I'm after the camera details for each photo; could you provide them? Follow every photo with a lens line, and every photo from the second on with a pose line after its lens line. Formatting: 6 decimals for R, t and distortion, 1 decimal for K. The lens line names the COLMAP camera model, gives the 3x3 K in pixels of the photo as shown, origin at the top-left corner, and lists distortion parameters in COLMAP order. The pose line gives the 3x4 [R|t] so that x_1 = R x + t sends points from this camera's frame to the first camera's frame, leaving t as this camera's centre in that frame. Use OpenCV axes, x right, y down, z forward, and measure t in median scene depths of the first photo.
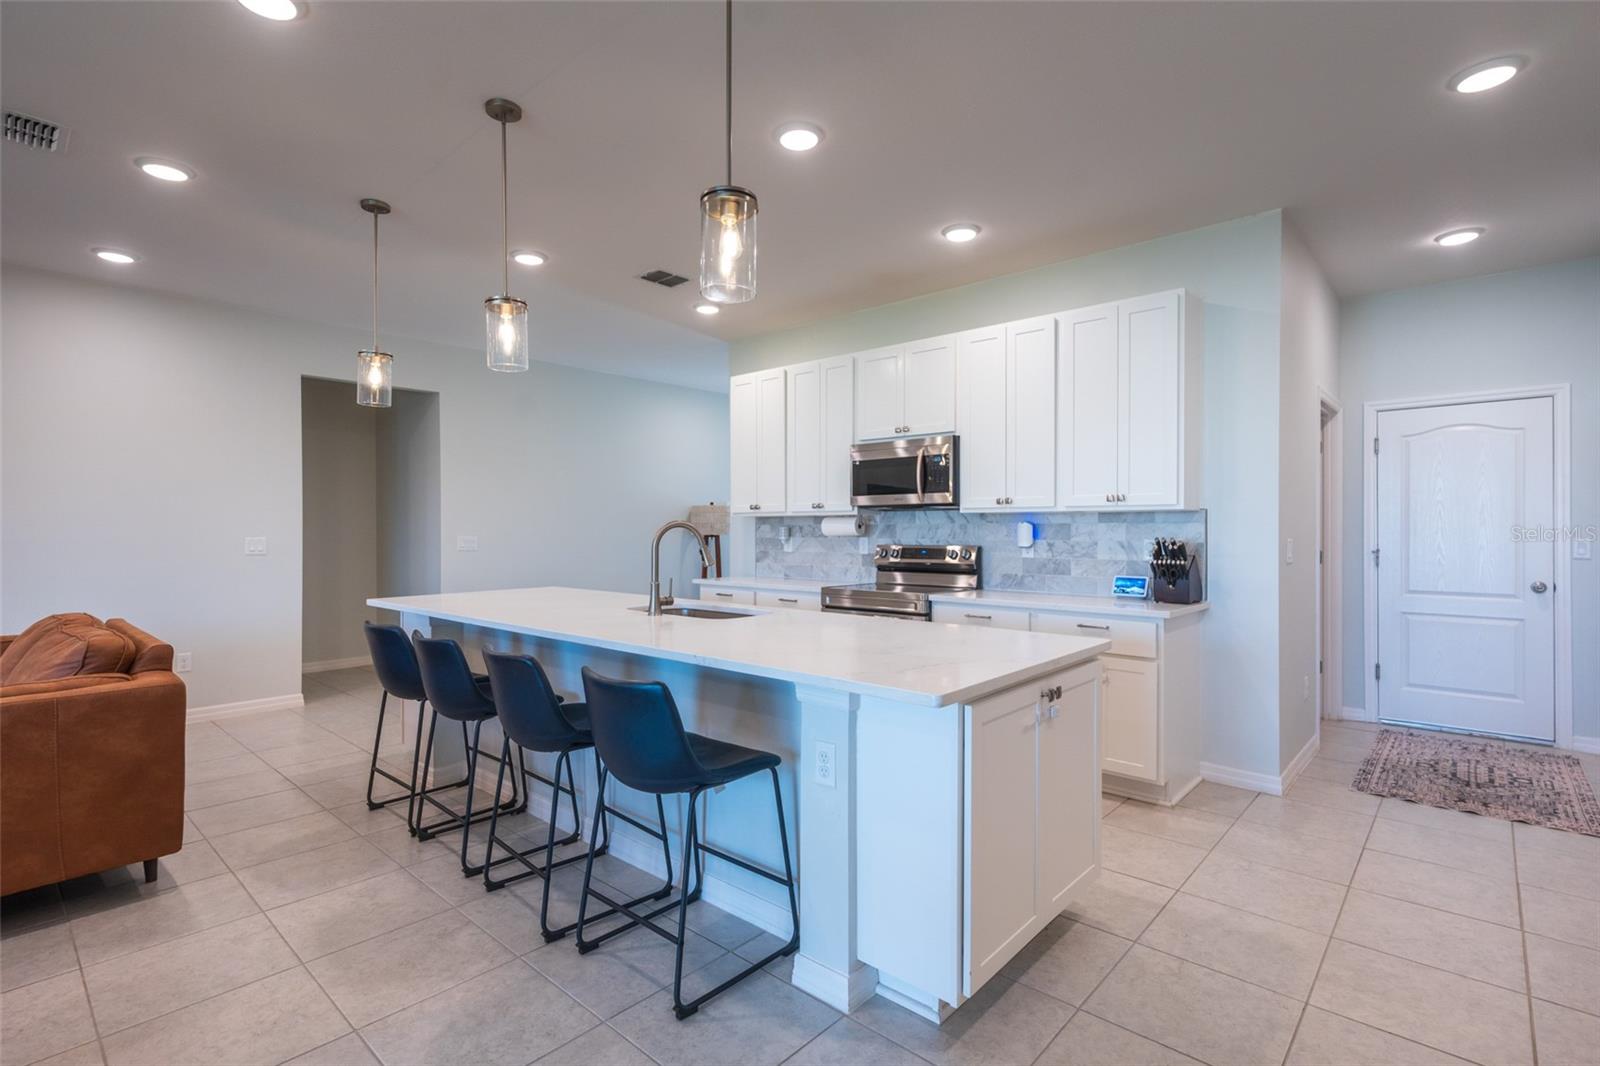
lens RADIAL K [[754.2, 0, 798.9], [0, 754.2, 533.4], [0, 0, 1]] dist [0.000973, -0.000304]
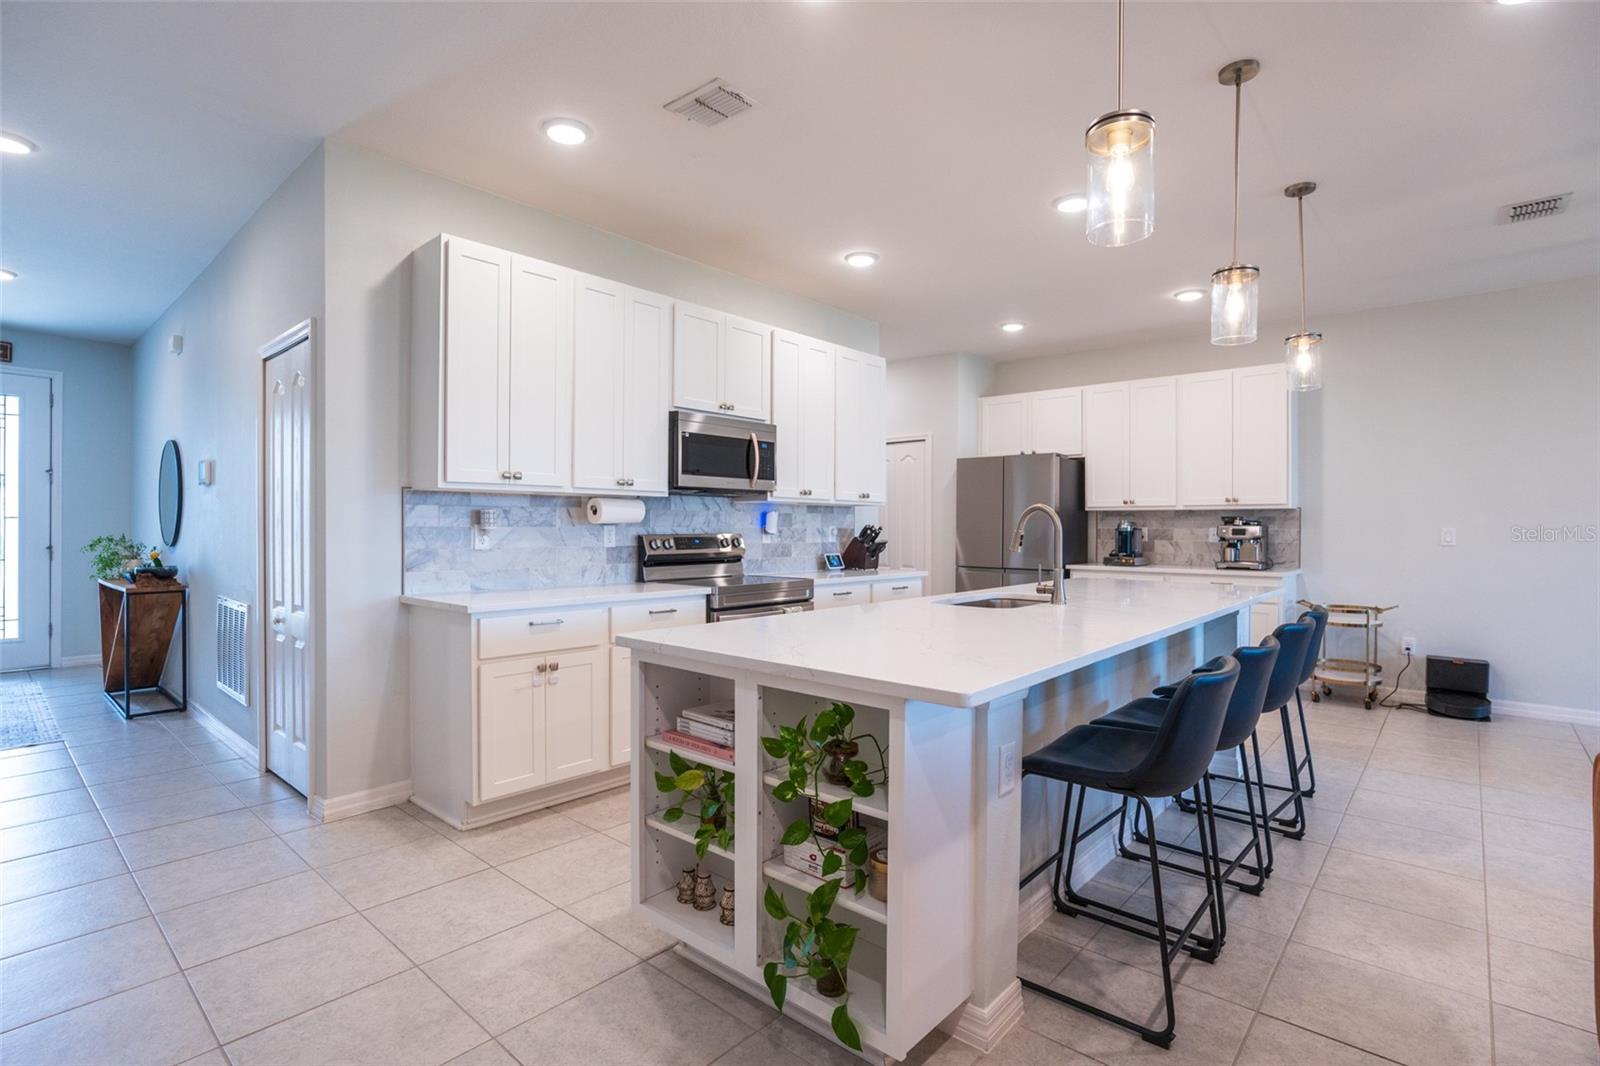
lens RADIAL K [[768.2, 0, 796.3], [0, 768.2, 530.2], [0, 0, 1]] dist [-0.035706, 0.016482]
pose [[-0.006262, -0.003222, 0.999975, -0.822929], [0.002315, 0.999992, 0.003237, 0.009325], [-0.999978, 0.002336, -0.006254, 0.956658]]
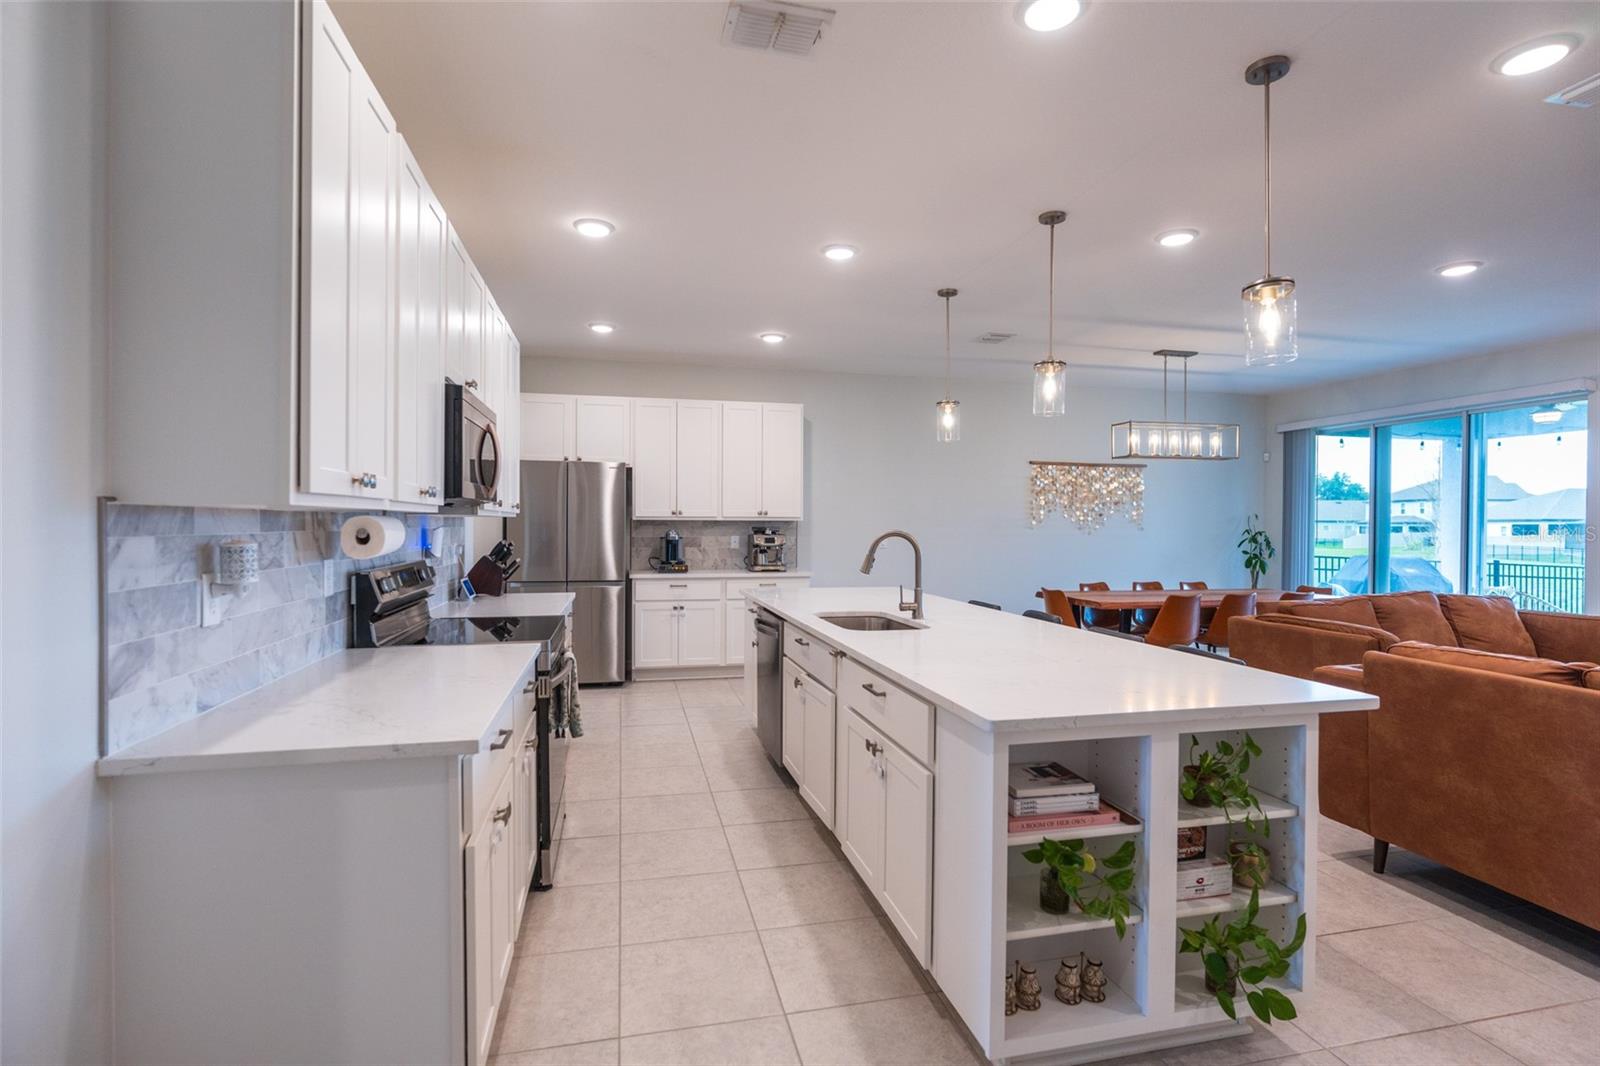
lens RADIAL K [[763.8, 0, 799.3], [0, 763.8, 530.2], [0, 0, 1]] dist [-0.022873, 0.012163]
pose [[-0.820268, -0.009202, 0.571906, -0.482061], [-0.001804, 0.999907, 0.013502, -0.022497], [-0.571977, 0.010044, -0.820208, 1.425997]]
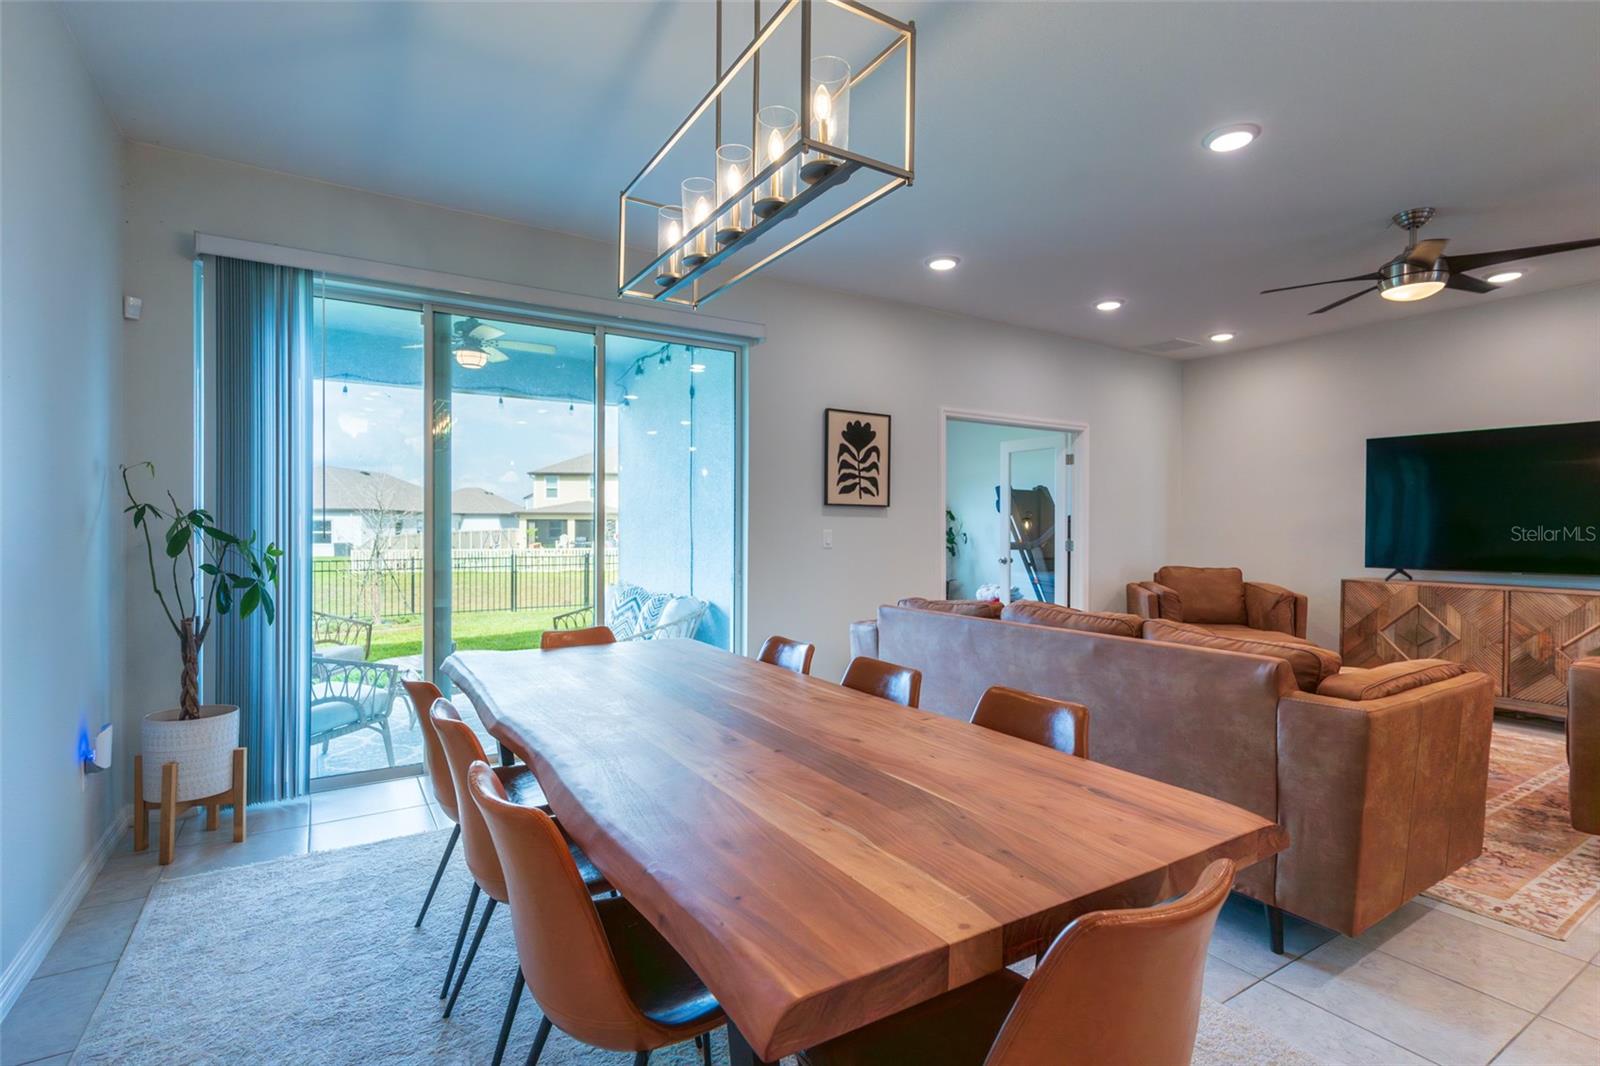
lens RADIAL K [[753.3, 0, 798.2], [0, 753.3, 527.0], [0, 0, 1]] dist [0.000122, 0.000238]
pose [[-0.274645, 0.000647, -0.961546, 0.140004], [-0.010927, 0.999933, 0.003794, 0.009276], [0.961484, 0.011549, -0.274619, -0.006486]]
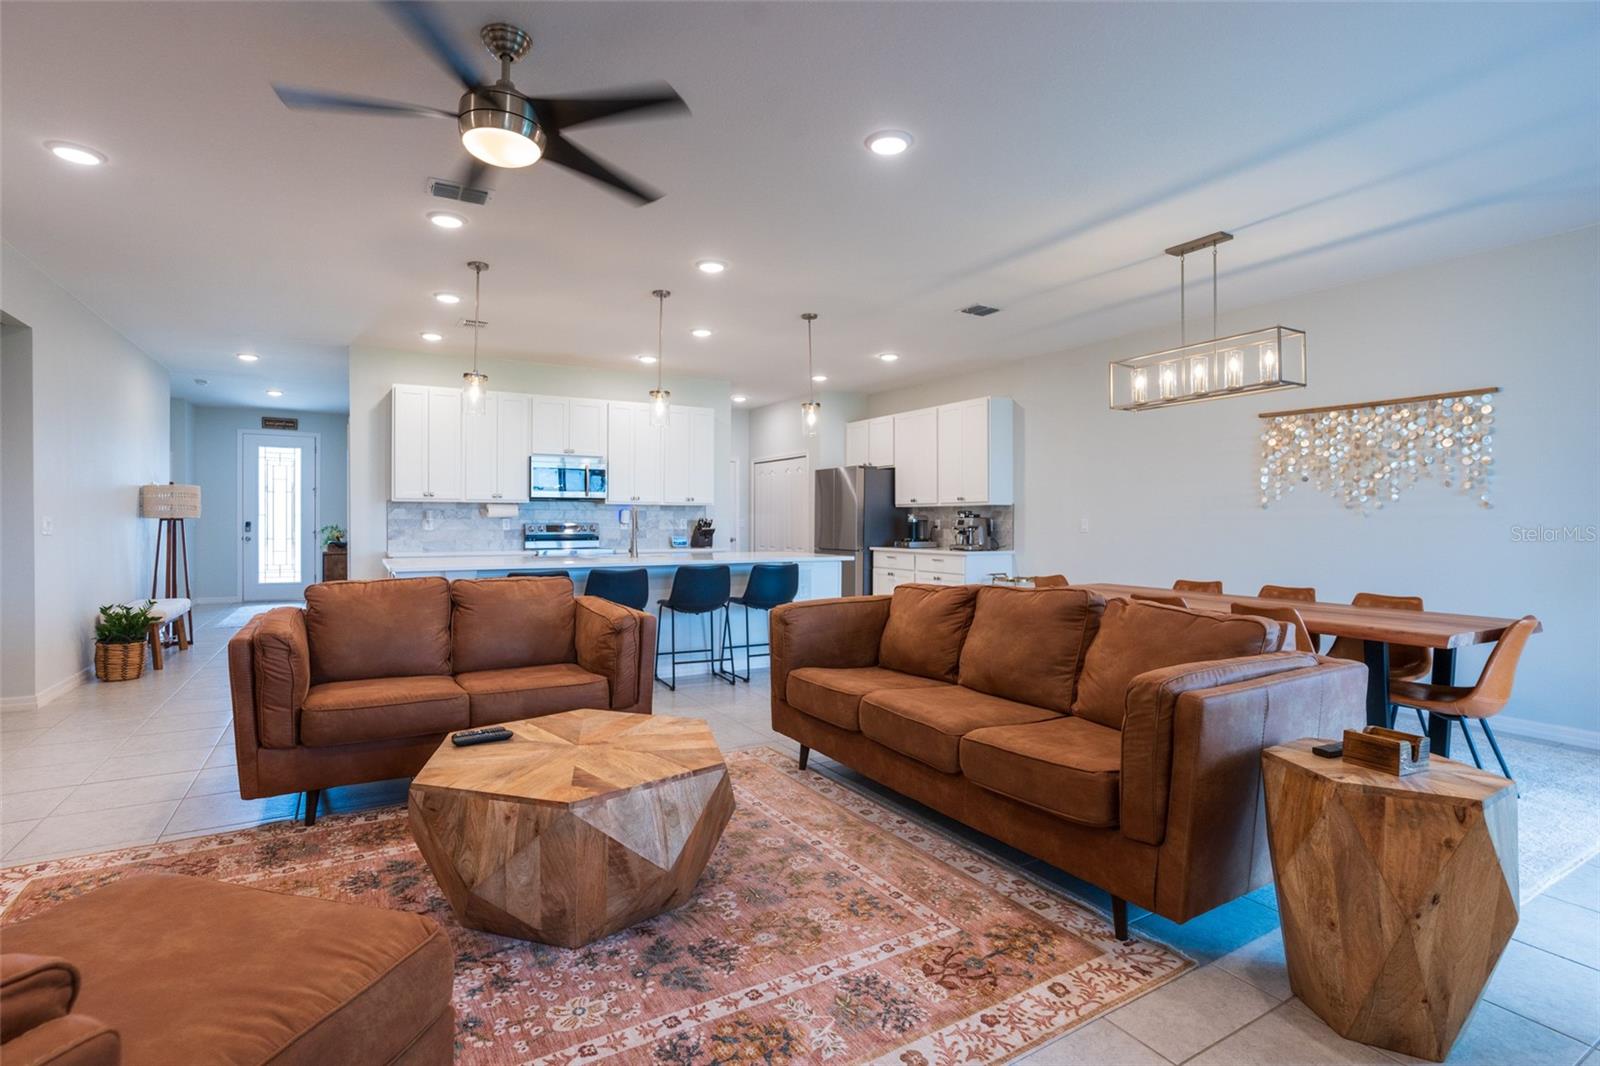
lens RADIAL K [[774.5, 0, 796.5], [0, 774.5, 532.5], [0, 0, 1]] dist [-0.059040, 0.028580]
pose [[0.304824, -0.011719, 0.952337, -1.332305], [0.002768, 0.999931, 0.011419, 0.019636], [-0.952405, -0.000845, 0.304835, 0.037772]]
